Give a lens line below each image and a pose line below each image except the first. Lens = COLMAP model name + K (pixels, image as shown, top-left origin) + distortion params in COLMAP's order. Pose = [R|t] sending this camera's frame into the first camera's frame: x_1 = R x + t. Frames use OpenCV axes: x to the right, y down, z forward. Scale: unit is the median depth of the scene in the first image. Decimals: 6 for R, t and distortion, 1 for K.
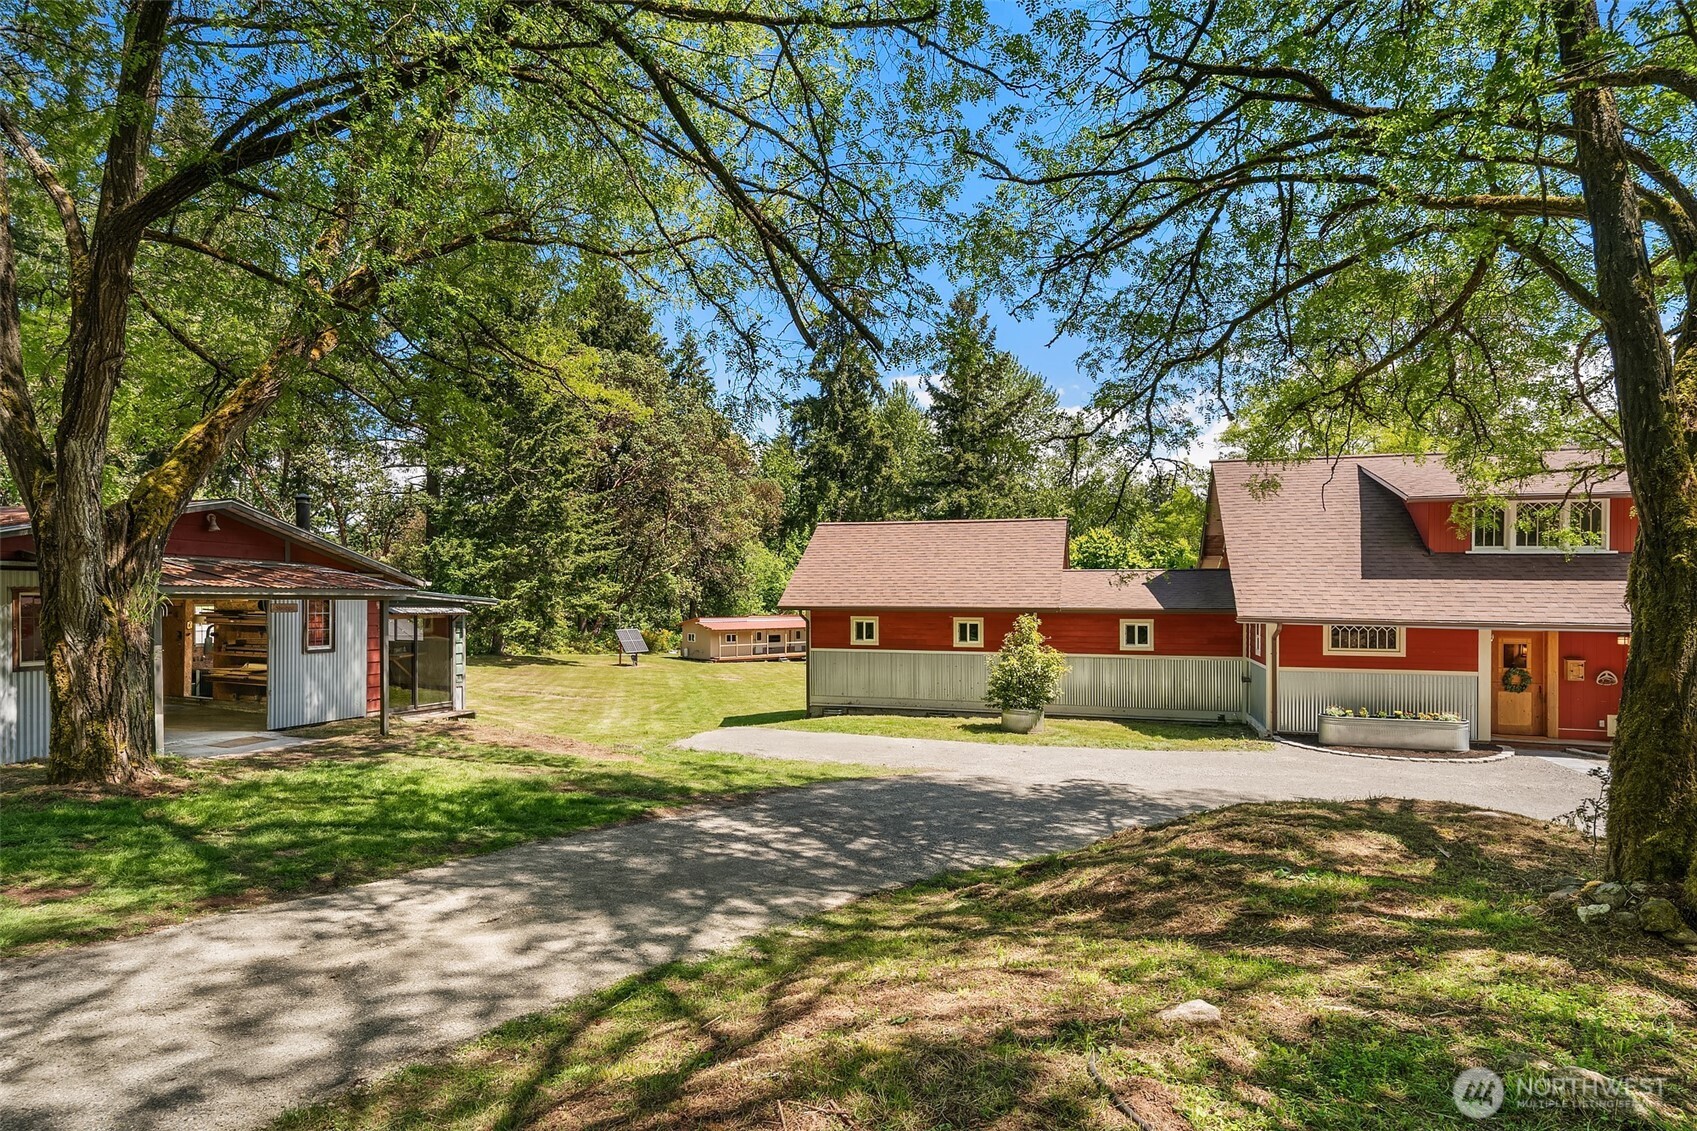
lens RADIAL K [[794.7, 0, 847.7], [0, 794.7, 607.9], [0, 0, 1]] dist [-0.000107, 0.000010]
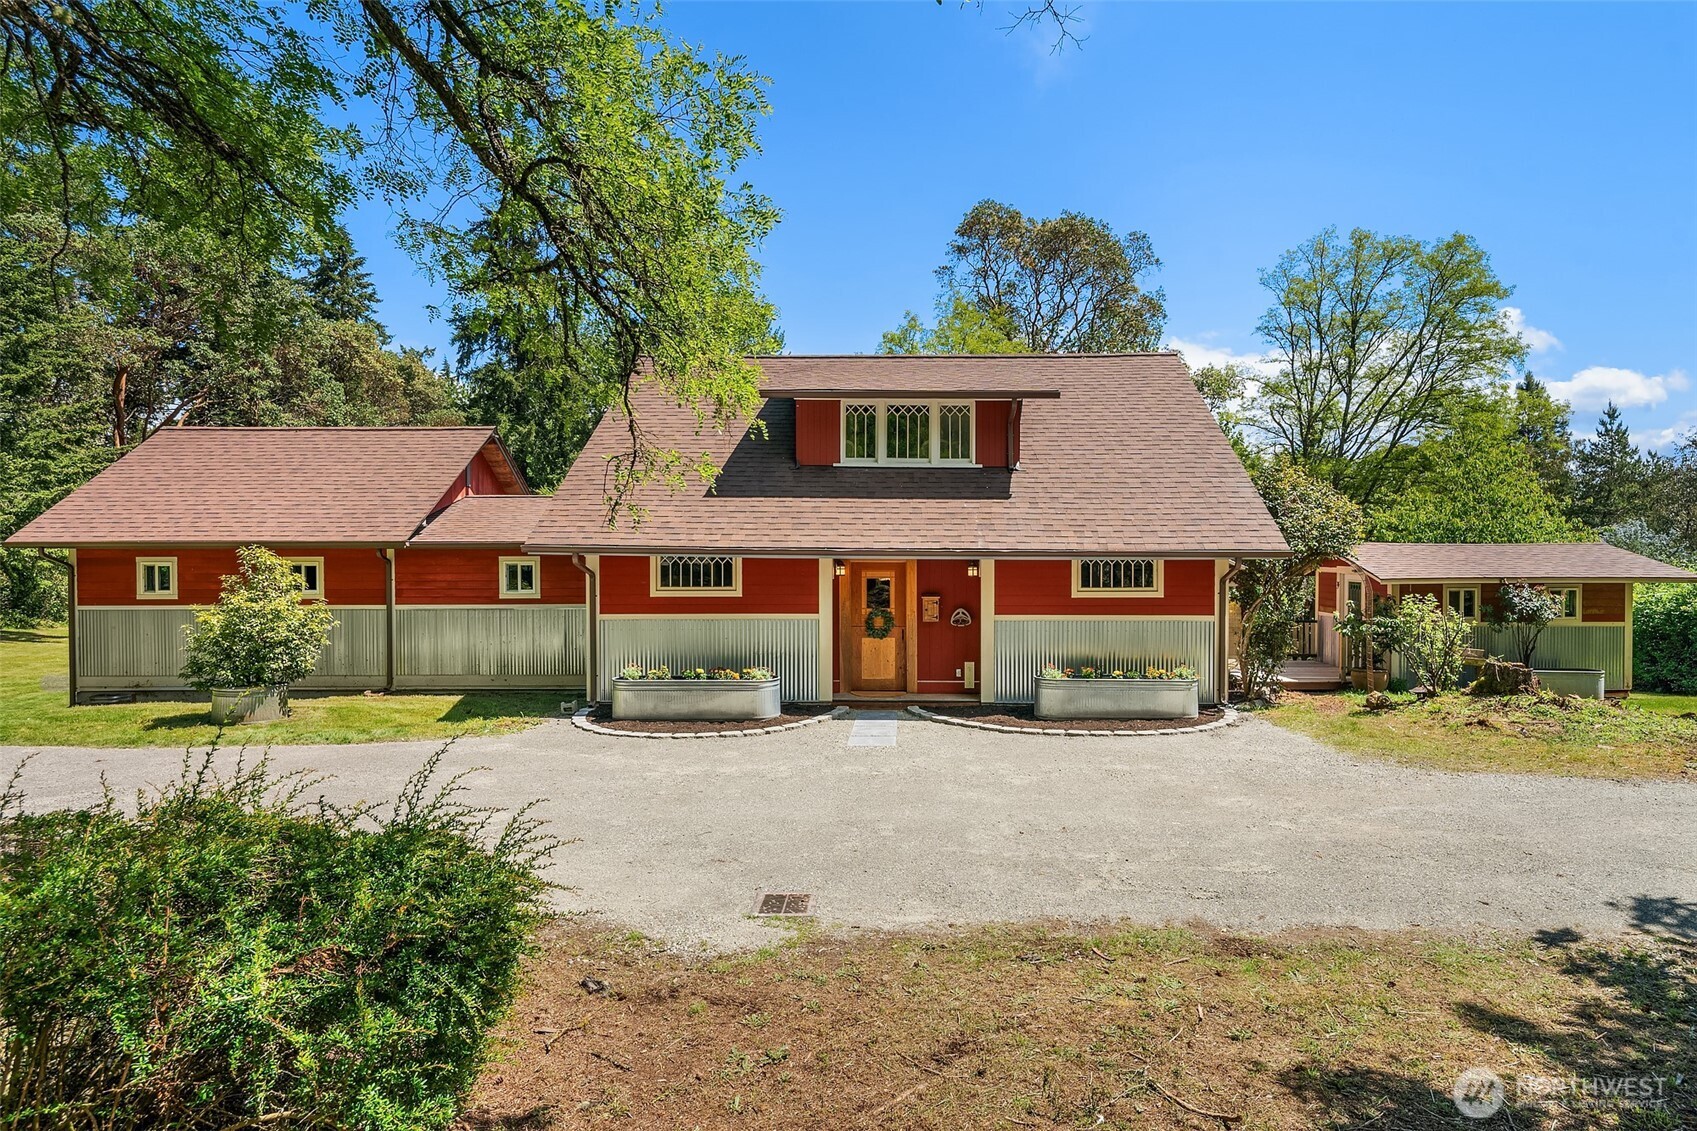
lens RADIAL K [[858.7, 0, 848.5], [0, 858.7, 565.5], [0, 0, 1]] dist [-0.000185, 0.000041]
pose [[0.954240, -0.007433, 0.298949, 0.543412], [0.007101, 0.999972, 0.002199, 0.029999], [-0.298957, 0.000024, 0.954266, 0.175530]]
